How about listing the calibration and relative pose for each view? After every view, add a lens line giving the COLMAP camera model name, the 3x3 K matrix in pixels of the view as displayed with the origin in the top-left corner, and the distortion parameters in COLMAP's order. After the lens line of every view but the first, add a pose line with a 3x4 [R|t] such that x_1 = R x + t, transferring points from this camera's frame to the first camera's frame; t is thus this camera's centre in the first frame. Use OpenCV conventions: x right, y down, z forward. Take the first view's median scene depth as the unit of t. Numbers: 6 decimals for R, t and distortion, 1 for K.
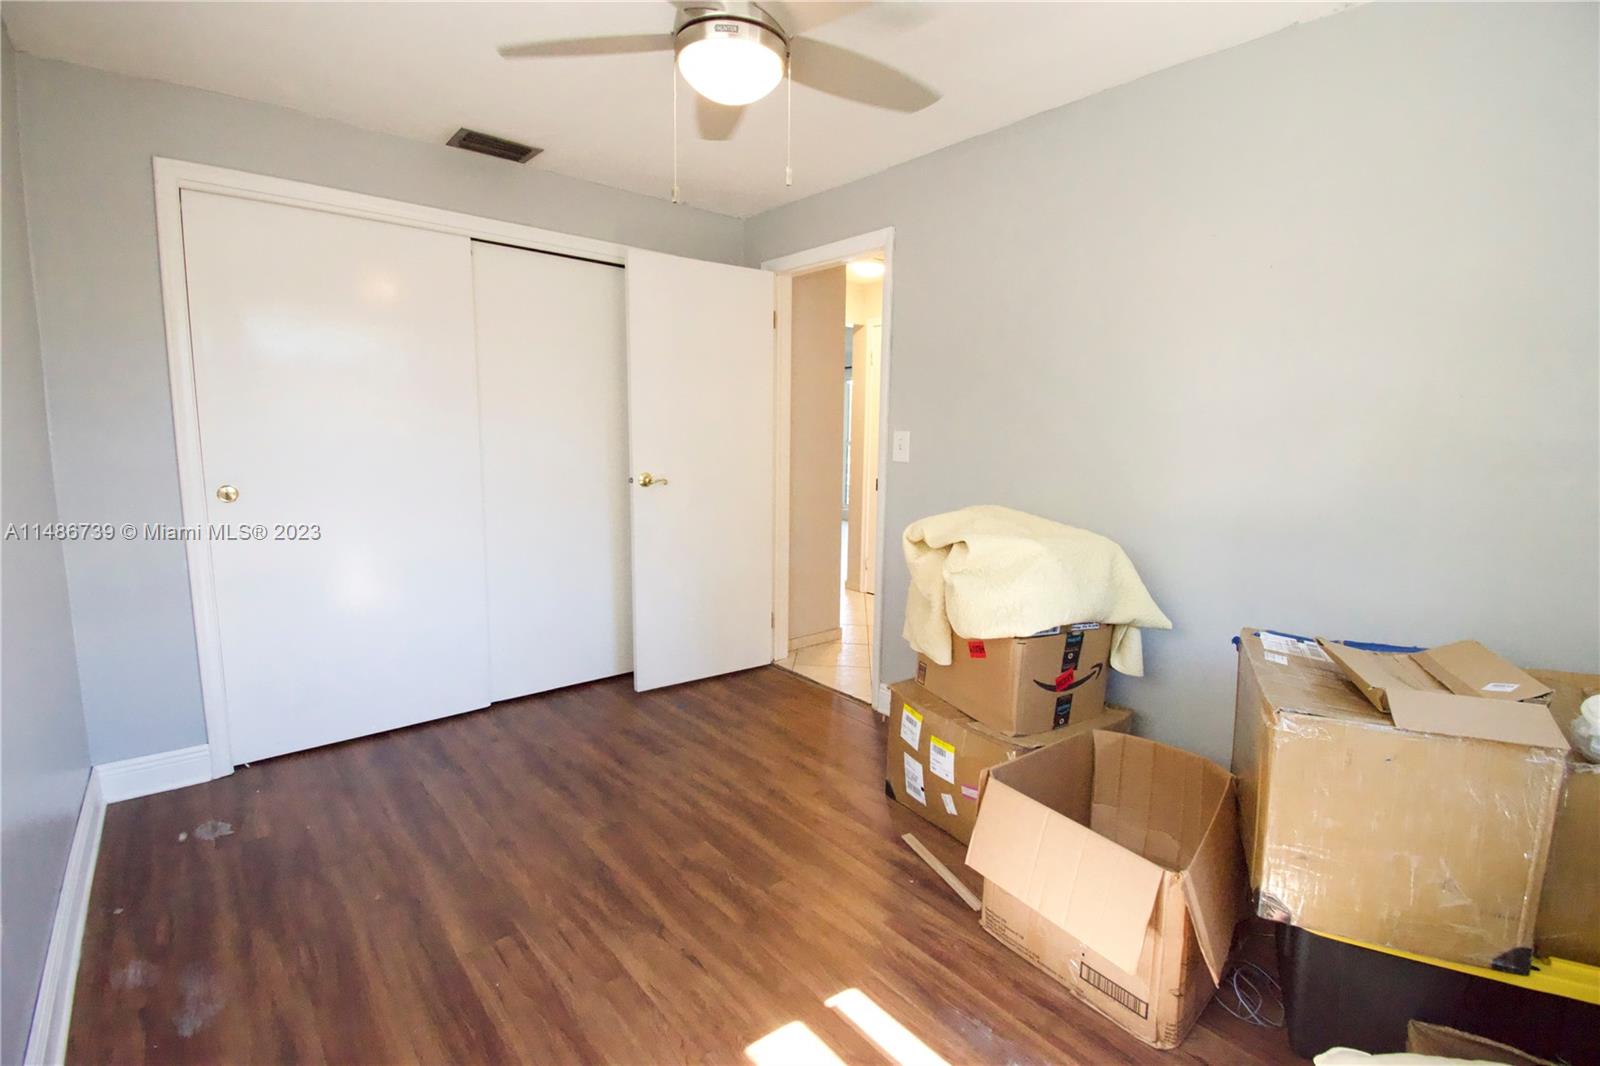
lens RADIAL K [[695.2, 0, 800.8], [0, 695.2, 533.6], [0, 0, 1]] dist [0.003010, -0.017791]
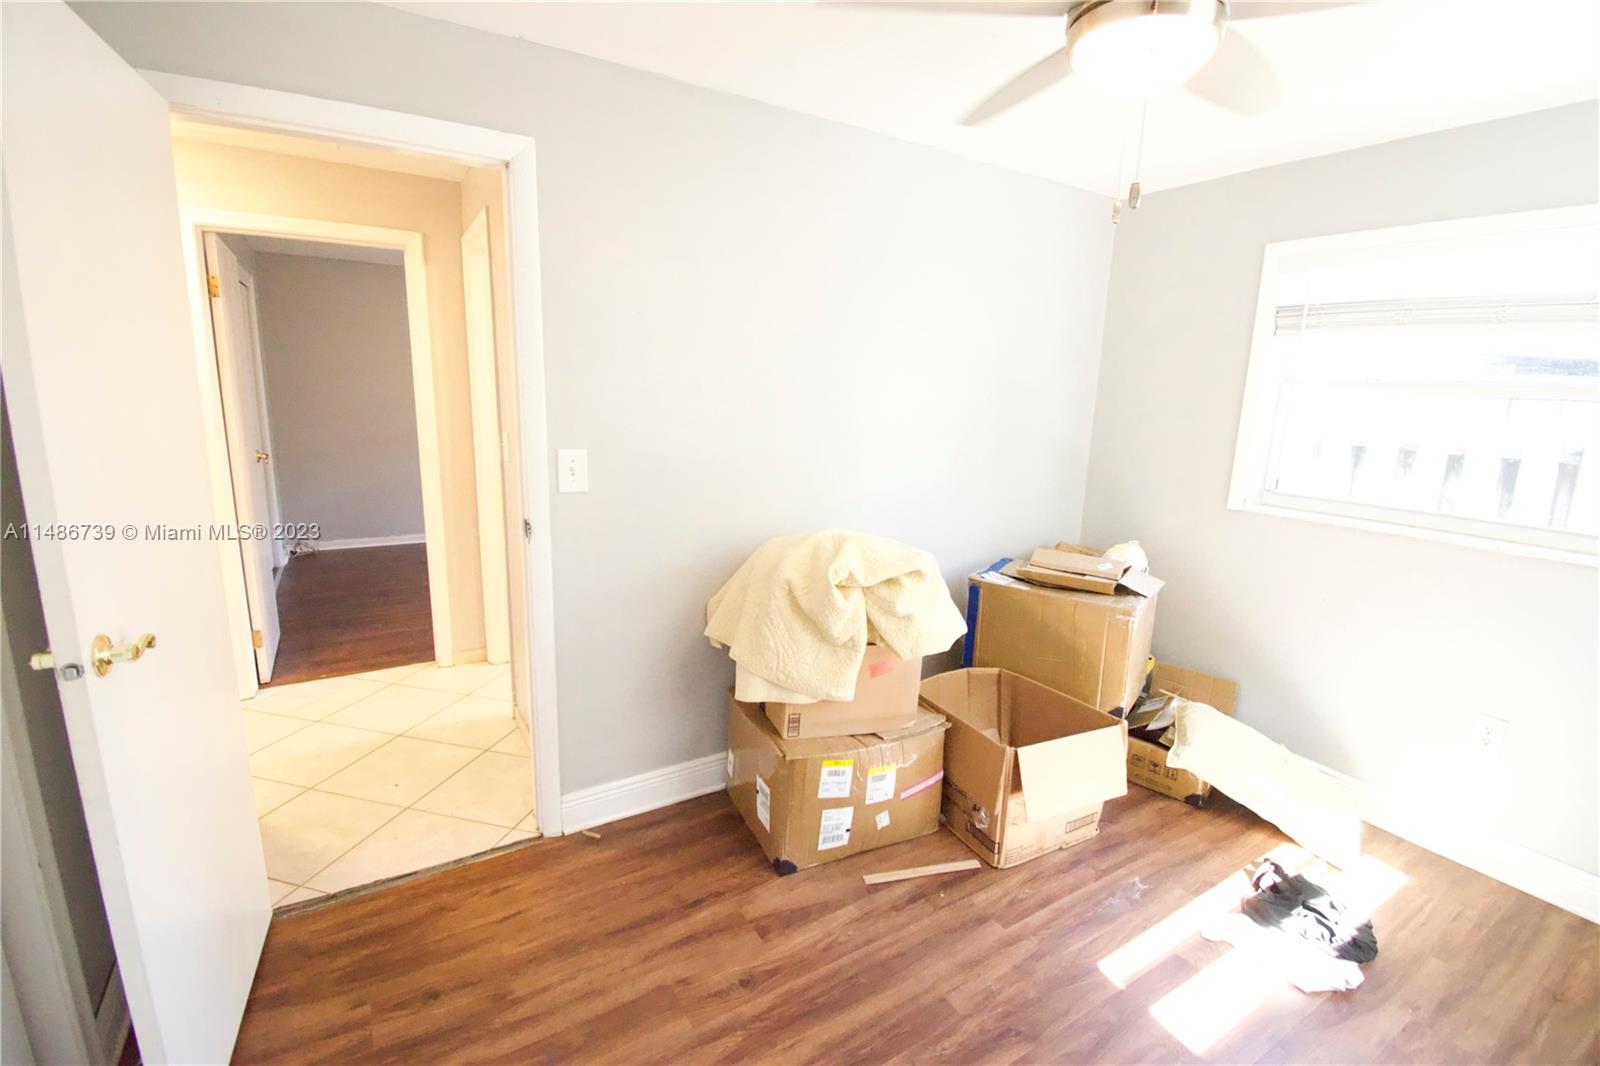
lens RADIAL K [[695.2, 0, 800.8], [0, 695.2, 533.6], [0, 0, 1]] dist [0.003010, -0.017791]
pose [[0.173130, -0.210104, 0.962228, -0.685476], [0.121625, 0.974064, 0.190805, -0.227244], [-0.977360, 0.083997, 0.194194, 0.855366]]
